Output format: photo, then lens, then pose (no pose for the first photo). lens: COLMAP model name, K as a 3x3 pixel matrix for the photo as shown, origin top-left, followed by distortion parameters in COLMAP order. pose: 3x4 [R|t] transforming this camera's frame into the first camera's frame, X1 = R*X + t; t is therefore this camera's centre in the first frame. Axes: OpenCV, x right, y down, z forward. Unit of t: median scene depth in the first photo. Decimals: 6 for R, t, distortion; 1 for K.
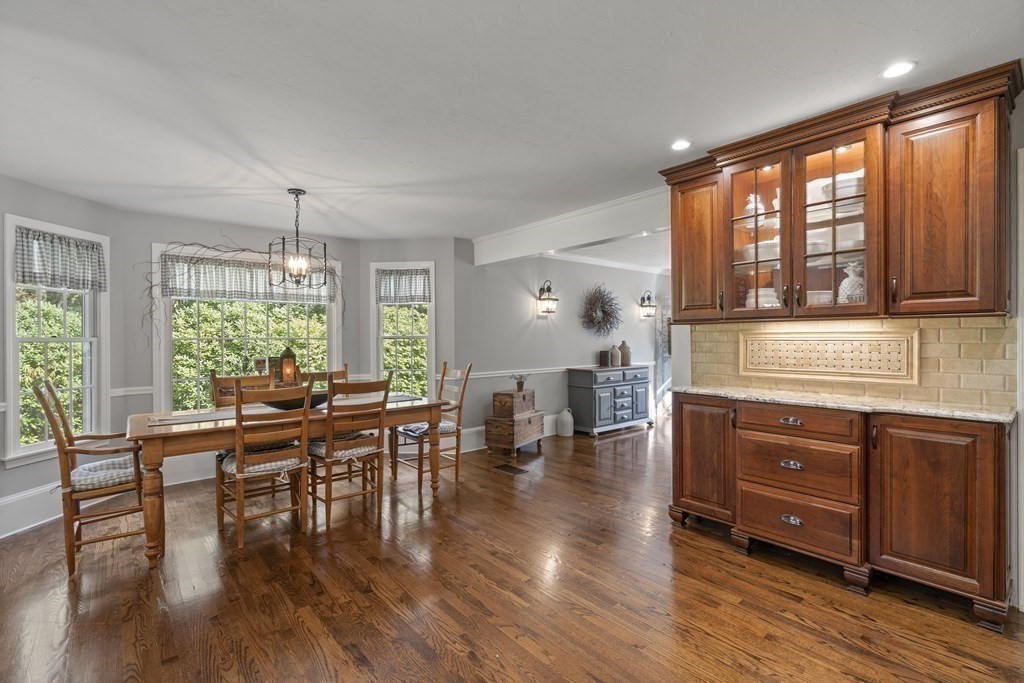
lens RADIAL K [[464.3, 0, 509.9], [0, 464.3, 342.9], [0, 0, 1]] dist [-0.005432, 0.002388]
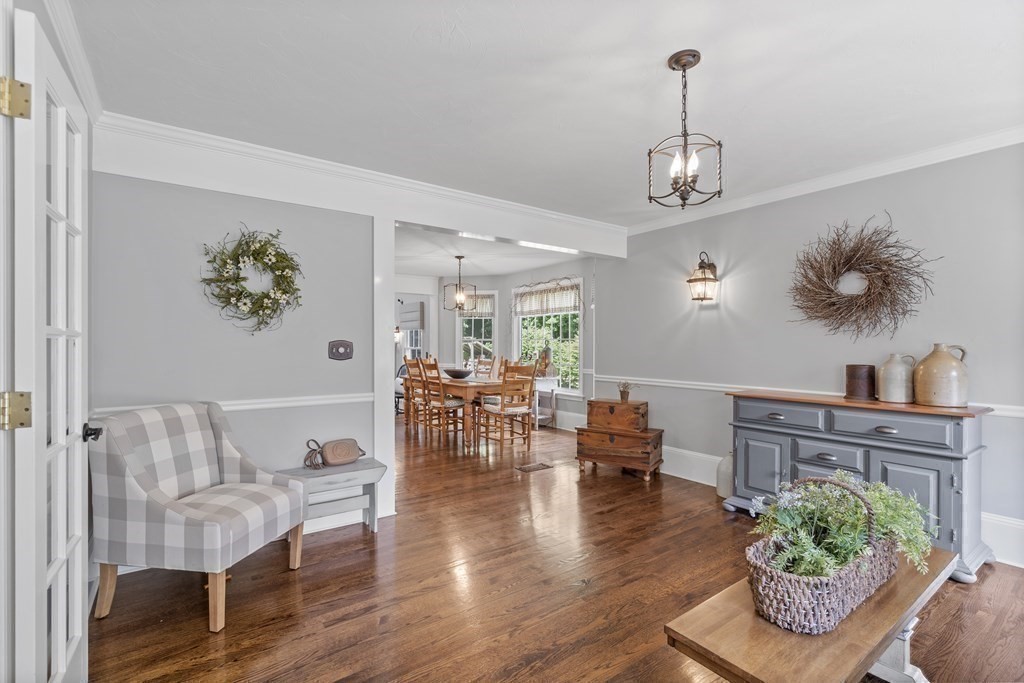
lens RADIAL K [[464.3, 0, 513.6], [0, 464.3, 345.6], [0, 0, 1]] dist [-0.005432, 0.002388]
pose [[-0.063416, 0.011731, -0.997918, 1.514135], [-0.012051, 0.999849, 0.012519, -0.010805], [0.997914, 0.012820, -0.063265, 1.517104]]
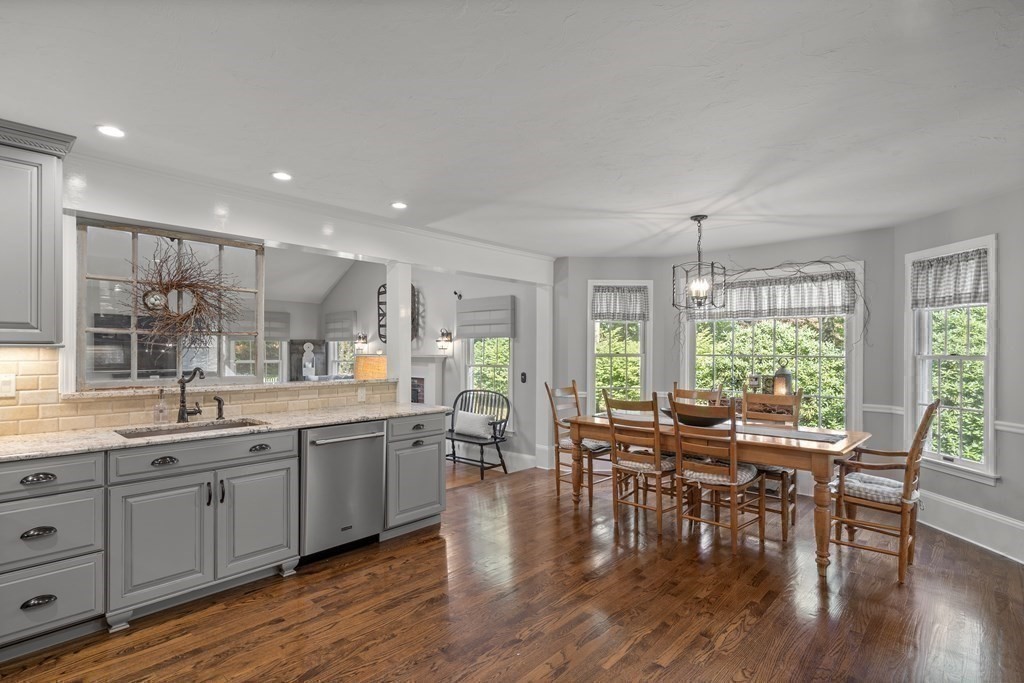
lens RADIAL K [[503.3, 0, 512.2], [0, 503.3, 351.0], [0, 0, 1]] dist [0.003012, 0.000244]
pose [[0.127579, 0.010737, -0.991770, 0.705877], [-0.017316, 0.999813, 0.008596, -0.031333], [0.991677, 0.016077, 0.127741, 0.505840]]
